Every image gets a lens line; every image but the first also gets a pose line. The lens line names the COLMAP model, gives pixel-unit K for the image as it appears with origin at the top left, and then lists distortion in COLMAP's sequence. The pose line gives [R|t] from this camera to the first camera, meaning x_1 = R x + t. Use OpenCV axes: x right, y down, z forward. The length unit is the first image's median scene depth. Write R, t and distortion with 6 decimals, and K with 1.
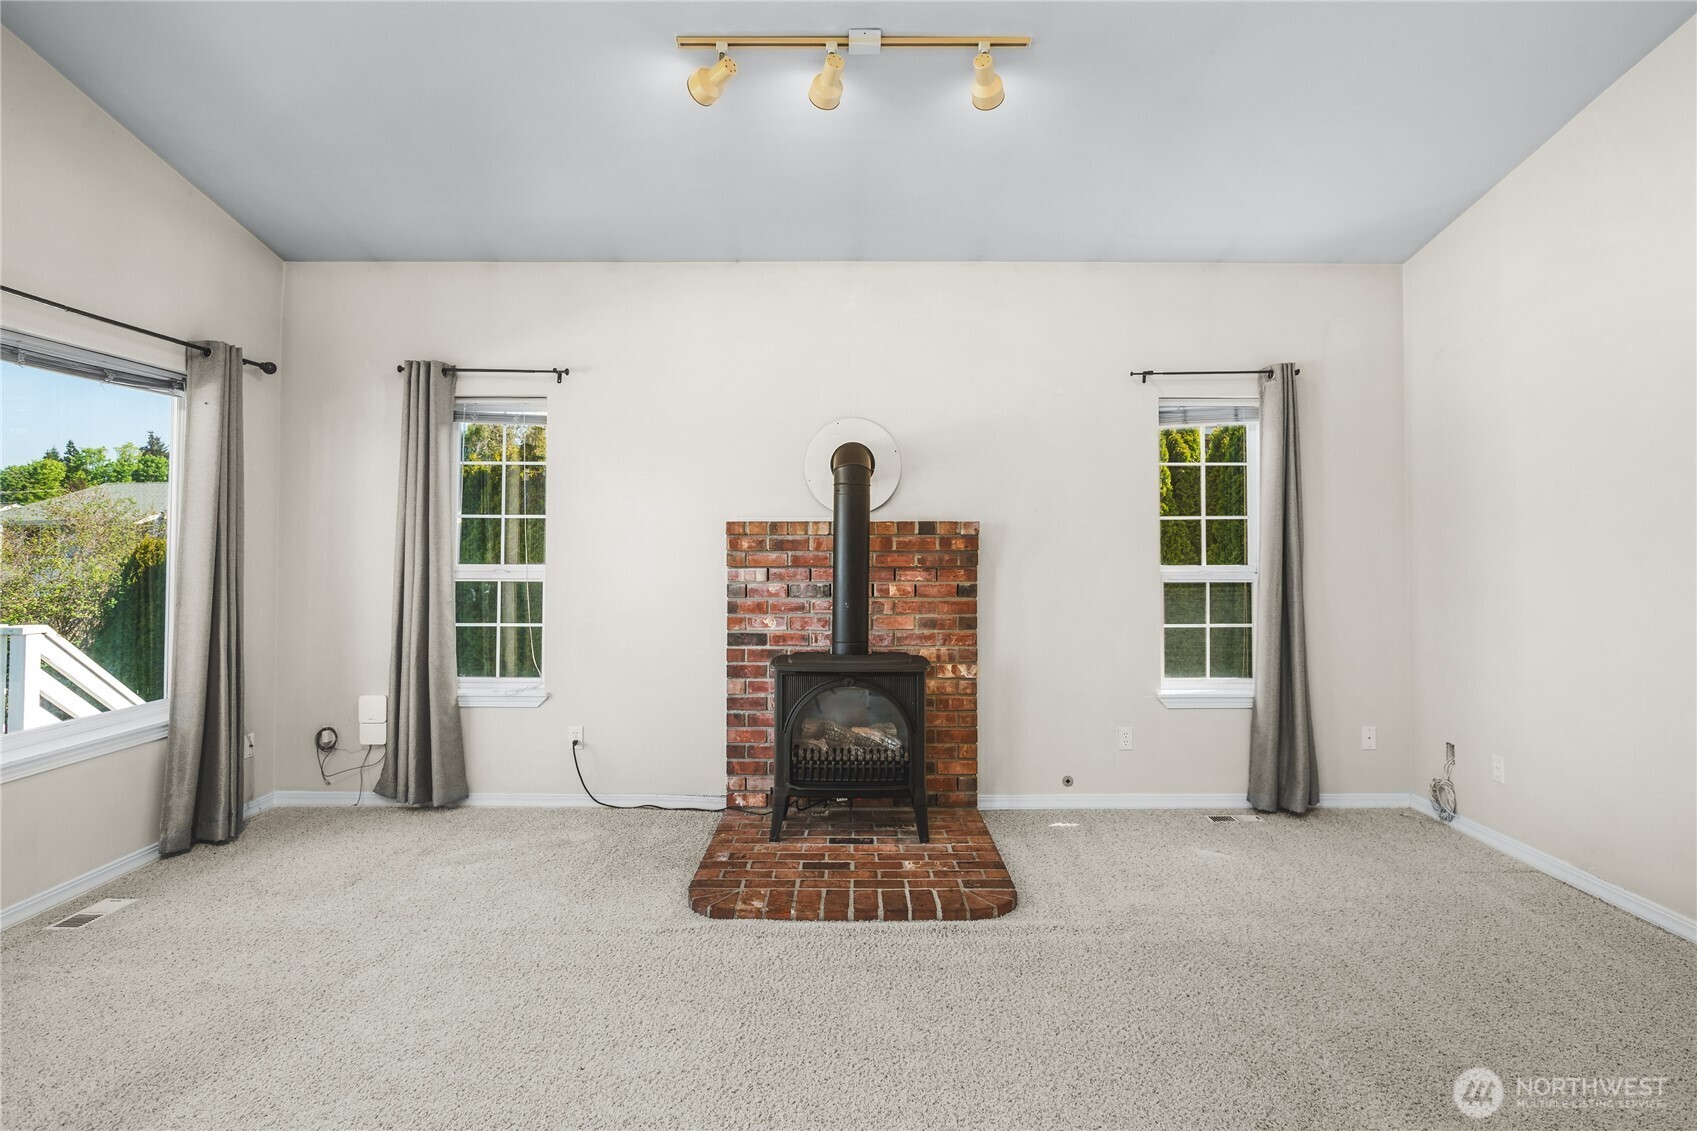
lens RADIAL K [[933.5, 0, 853.4], [0, 933.5, 528.2], [0, 0, 1]] dist [-0.002330, -0.000610]
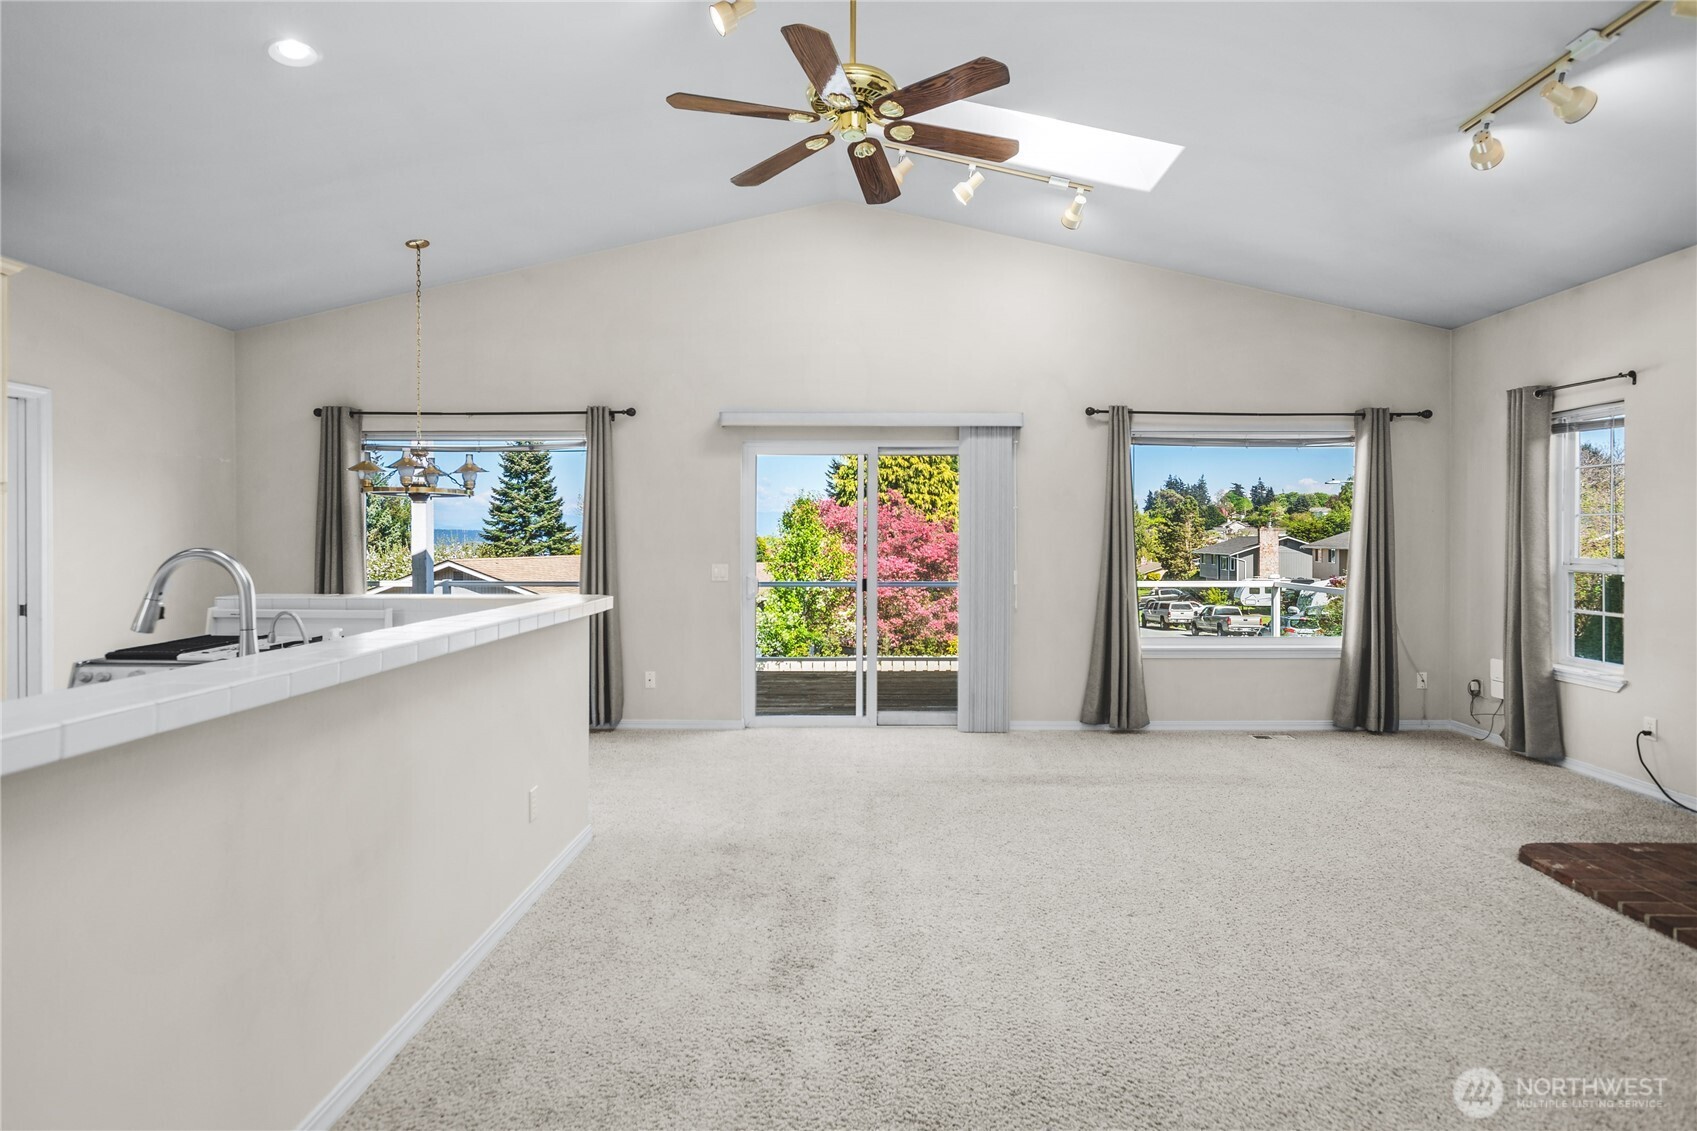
lens RADIAL K [[933.5, 0, 853.4], [0, 933.5, 528.2], [0, 0, 1]] dist [-0.002330, -0.000610]
pose [[-0.021038, -0.013689, -0.999685, 0.778364], [0.008923, 0.999864, -0.013879, 0.011995], [0.999739, -0.009212, -0.020913, 0.156424]]
